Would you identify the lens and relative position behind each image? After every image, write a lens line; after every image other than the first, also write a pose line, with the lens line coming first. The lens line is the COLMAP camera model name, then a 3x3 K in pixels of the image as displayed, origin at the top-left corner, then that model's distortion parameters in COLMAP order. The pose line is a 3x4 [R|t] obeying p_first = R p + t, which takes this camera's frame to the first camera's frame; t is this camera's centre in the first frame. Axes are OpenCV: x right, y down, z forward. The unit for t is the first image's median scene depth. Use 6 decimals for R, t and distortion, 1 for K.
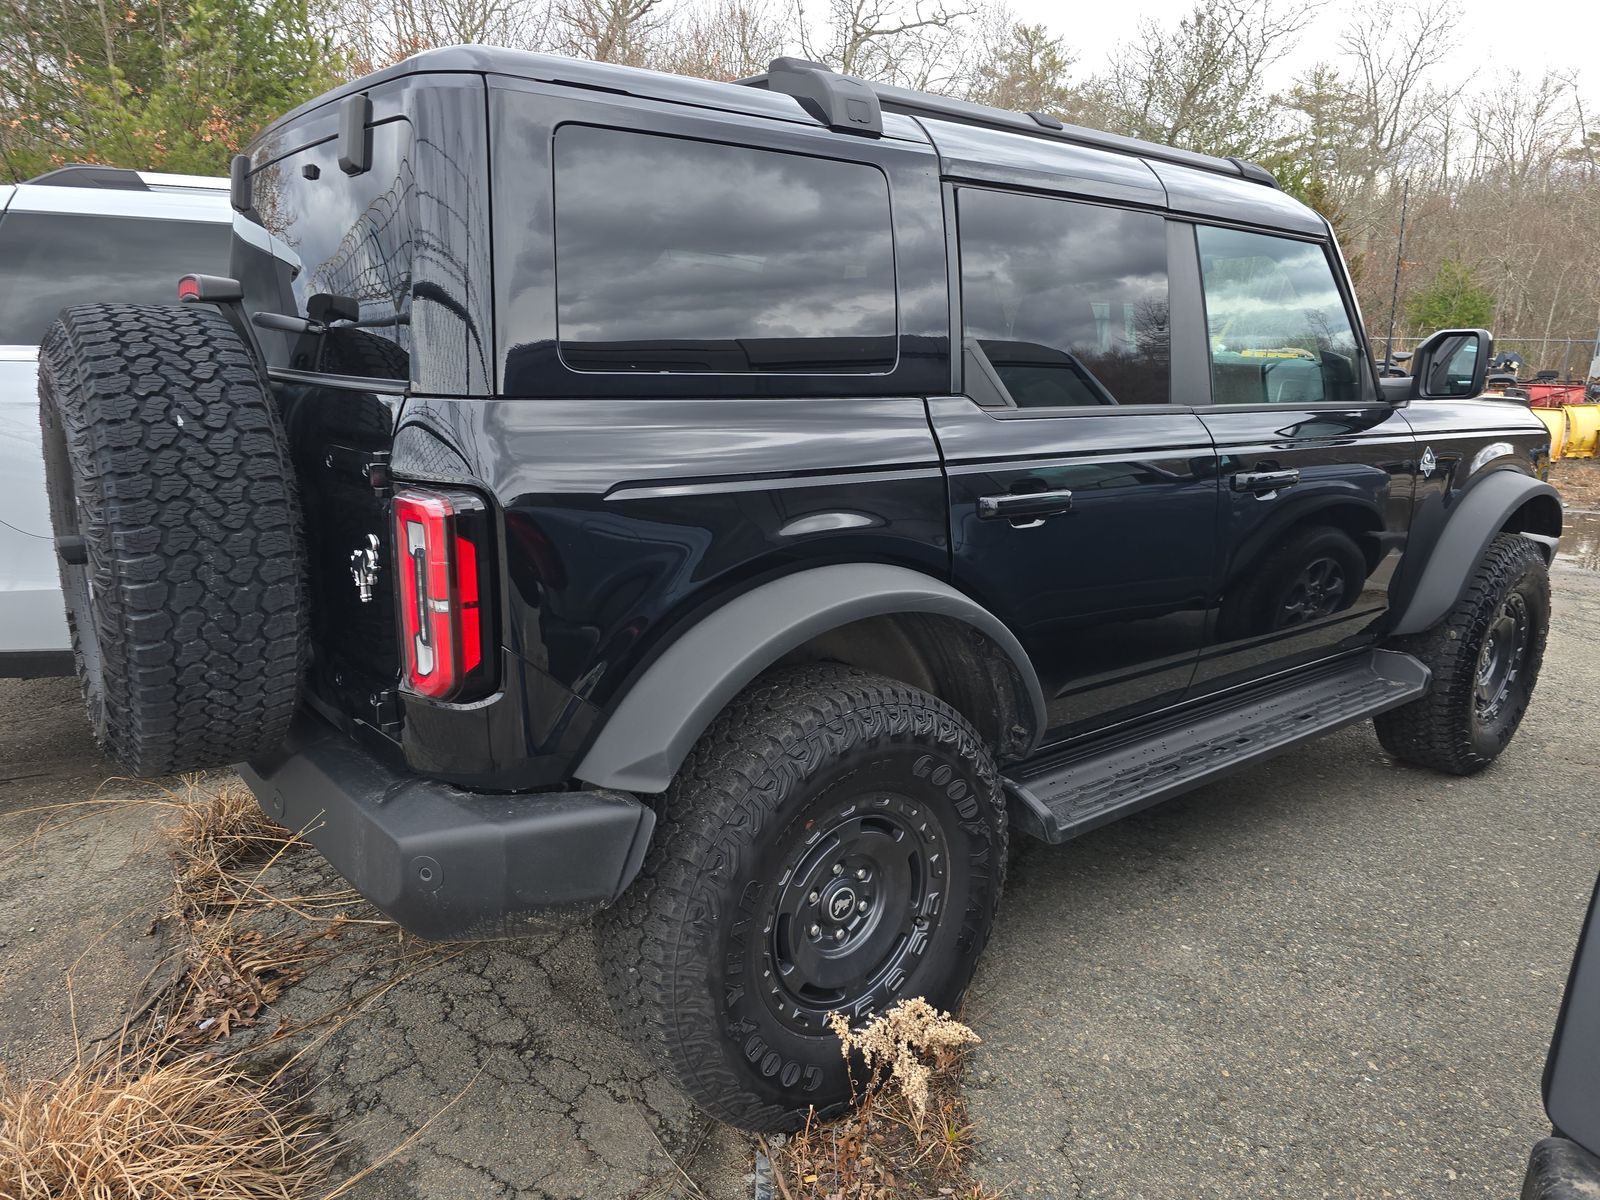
lens RADIAL K [[1158.9, 0, 808.0], [0, 1158.9, 599.2], [0, 0, 1]] dist [0.042250, -0.001703]
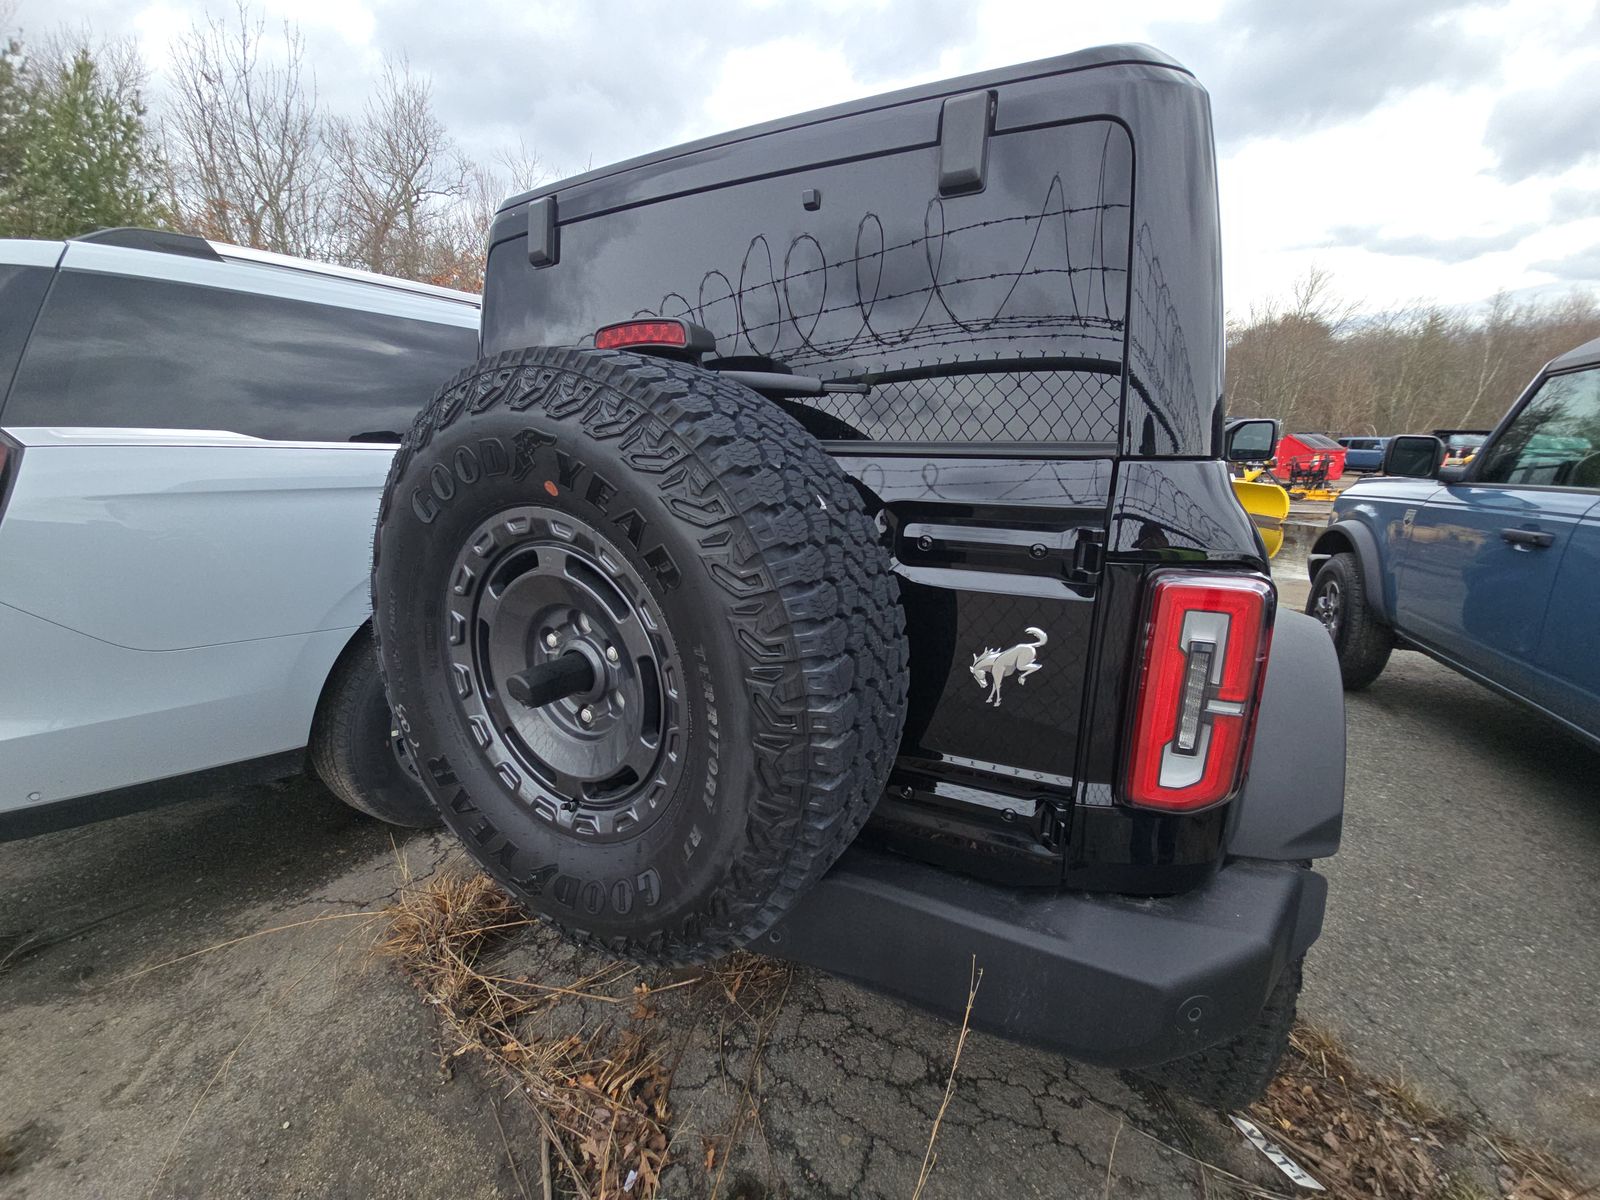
lens RADIAL K [[656.3, 0, 800.8], [0, 656.3, 606.8], [0, 0, 1]] dist [0.006788, 0.000373]
pose [[0.908540, -0.098483, 0.406025, -0.522465], [0.091335, 0.995133, 0.036998, -0.075704], [-0.407693, 0.003470, 0.913113, 0.461607]]
